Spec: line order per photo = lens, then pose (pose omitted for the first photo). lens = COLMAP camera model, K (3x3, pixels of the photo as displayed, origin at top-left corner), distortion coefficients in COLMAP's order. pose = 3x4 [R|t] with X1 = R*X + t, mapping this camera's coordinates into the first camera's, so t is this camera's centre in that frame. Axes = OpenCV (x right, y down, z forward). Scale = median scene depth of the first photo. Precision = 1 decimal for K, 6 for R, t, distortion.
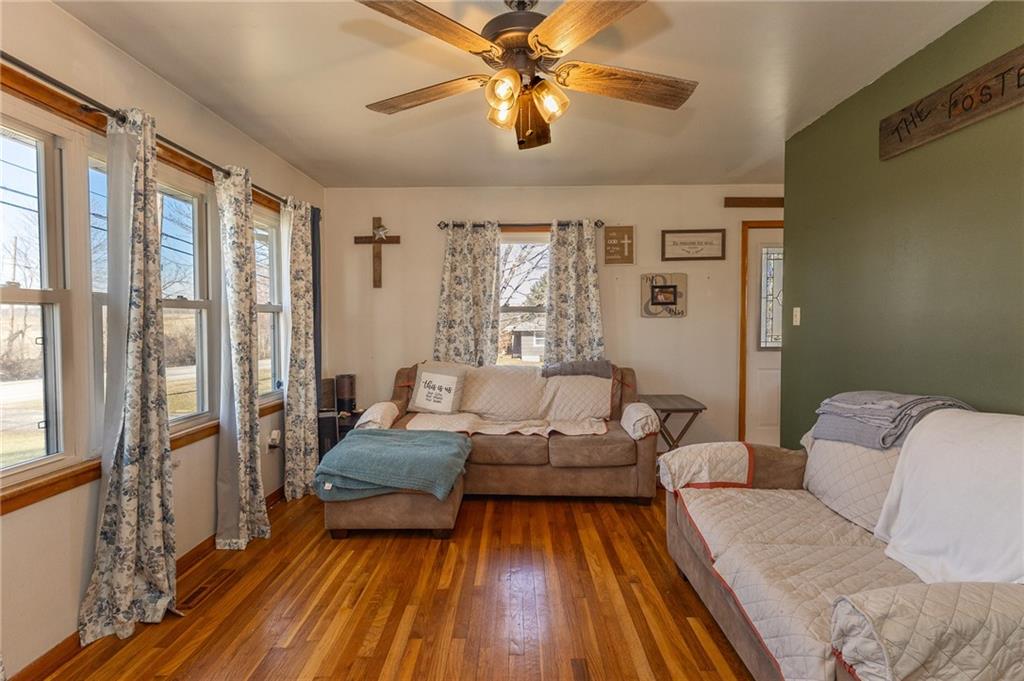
lens RADIAL K [[489.2, 0, 512.0], [0, 489.2, 340.5], [0, 0, 1]] dist [-0.004071, 0.001382]
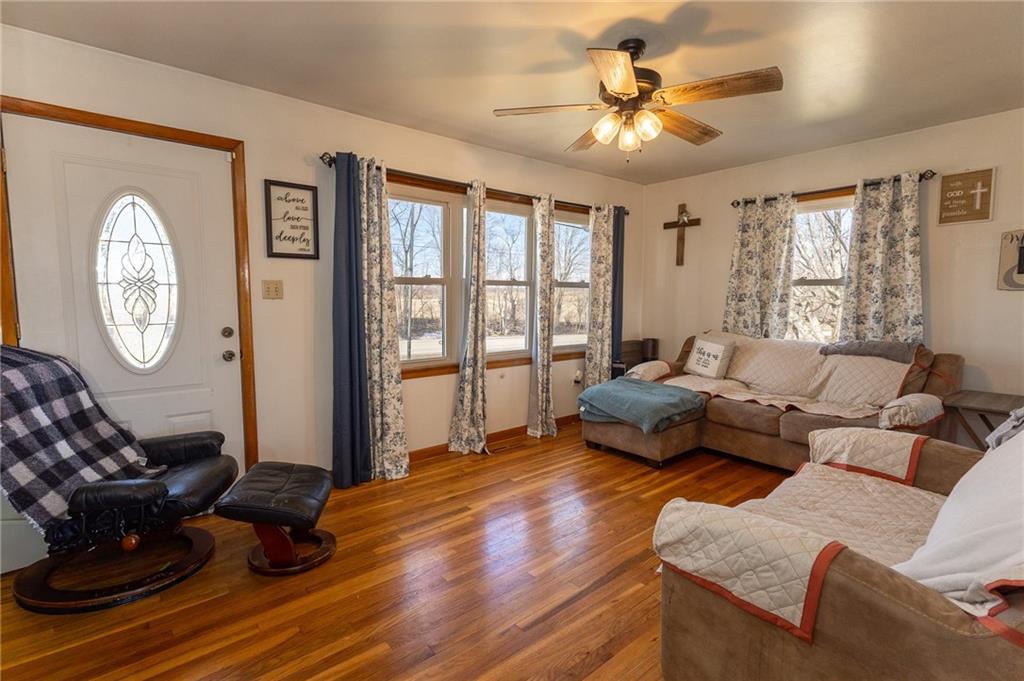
lens RADIAL K [[489.2, 0, 512.0], [0, 489.2, 340.5], [0, 0, 1]] dist [-0.004071, 0.001382]
pose [[0.644957, 0.073821, -0.760645, 0.462914], [-0.035080, 0.997134, 0.067028, 0.006806], [0.763413, -0.016547, 0.645698, -0.069791]]
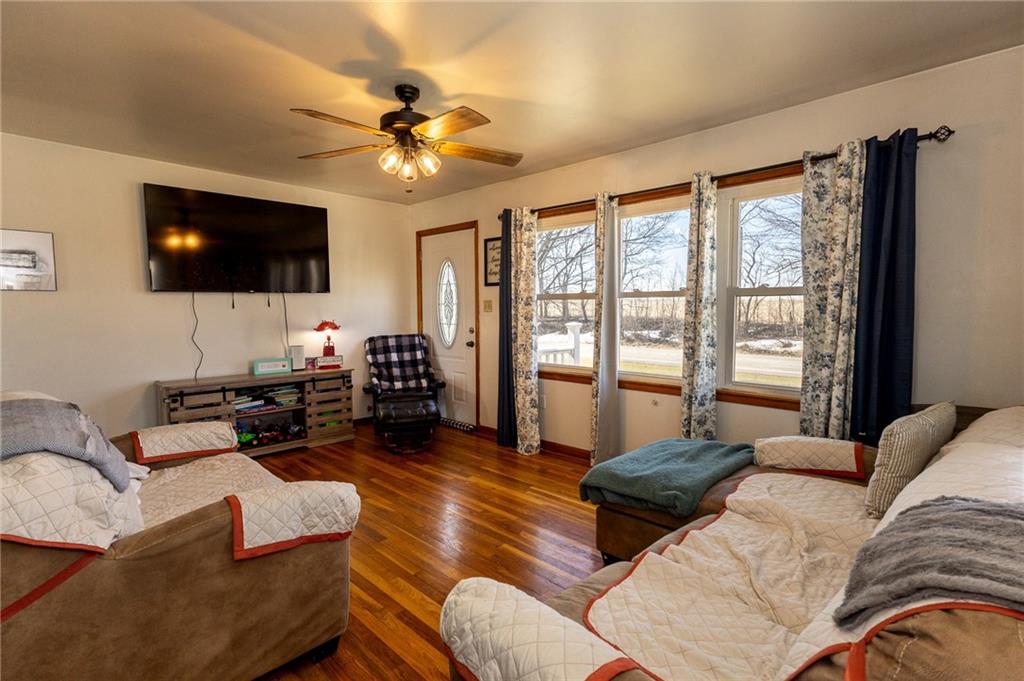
lens RADIAL K [[489.2, 0, 512.0], [0, 489.2, 340.5], [0, 0, 1]] dist [-0.004071, 0.001382]
pose [[-0.699717, 0.054017, -0.712375, 0.475406], [-0.021379, 0.995108, 0.096455, -0.048783], [0.714100, 0.082721, -0.695139, 1.205606]]
